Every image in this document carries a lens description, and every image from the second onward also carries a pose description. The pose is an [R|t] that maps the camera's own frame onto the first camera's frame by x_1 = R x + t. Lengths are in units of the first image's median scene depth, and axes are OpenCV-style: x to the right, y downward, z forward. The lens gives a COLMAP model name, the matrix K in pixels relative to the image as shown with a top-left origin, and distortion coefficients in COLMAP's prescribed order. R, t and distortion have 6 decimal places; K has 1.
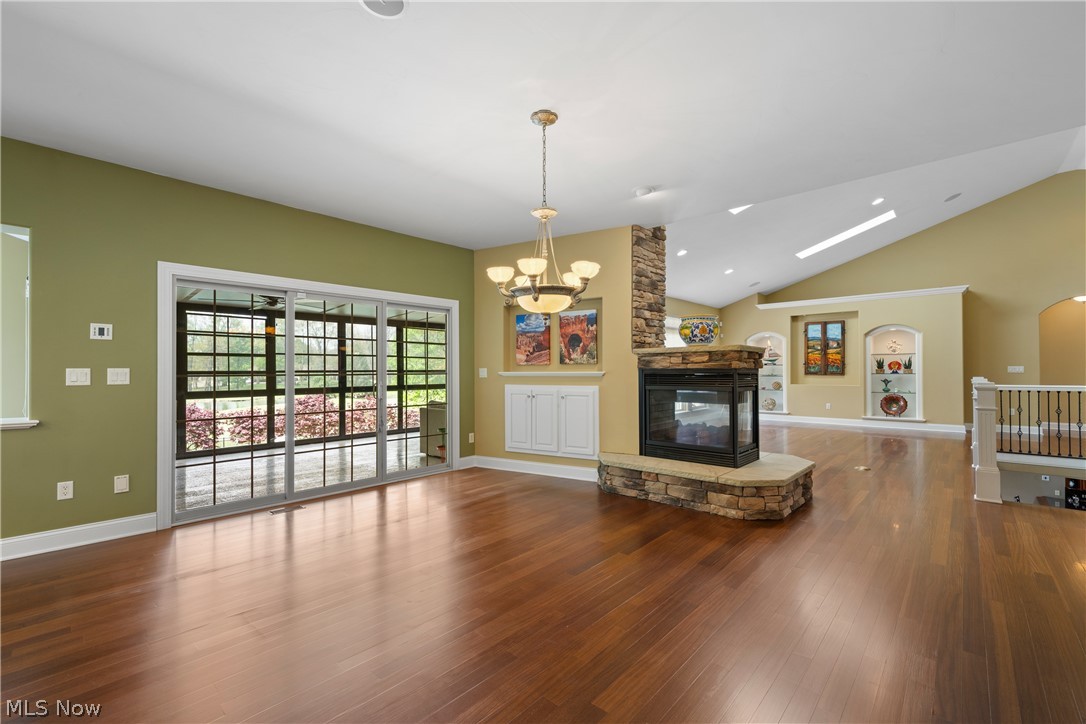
lens RADIAL K [[507.2, 0, 543.2], [0, 507.2, 367.0], [0, 0, 1]] dist [-0.002950, -0.000267]
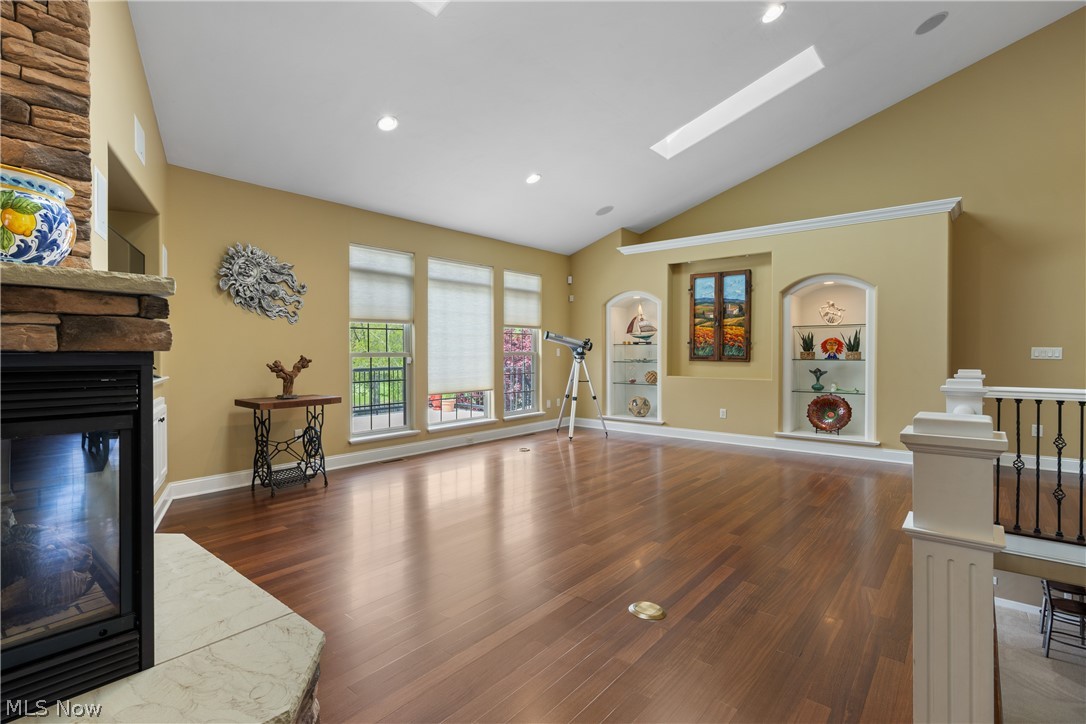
lens RADIAL K [[507.2, 0, 540.9], [0, 507.2, 355.0], [0, 0, 1]] dist [-0.002950, -0.000267]
pose [[0.999857, 0.003055, -0.016624, 0.358490], [-0.002795, 0.999874, 0.015640, -0.000366], [0.016670, -0.015591, 0.999739, 0.400144]]
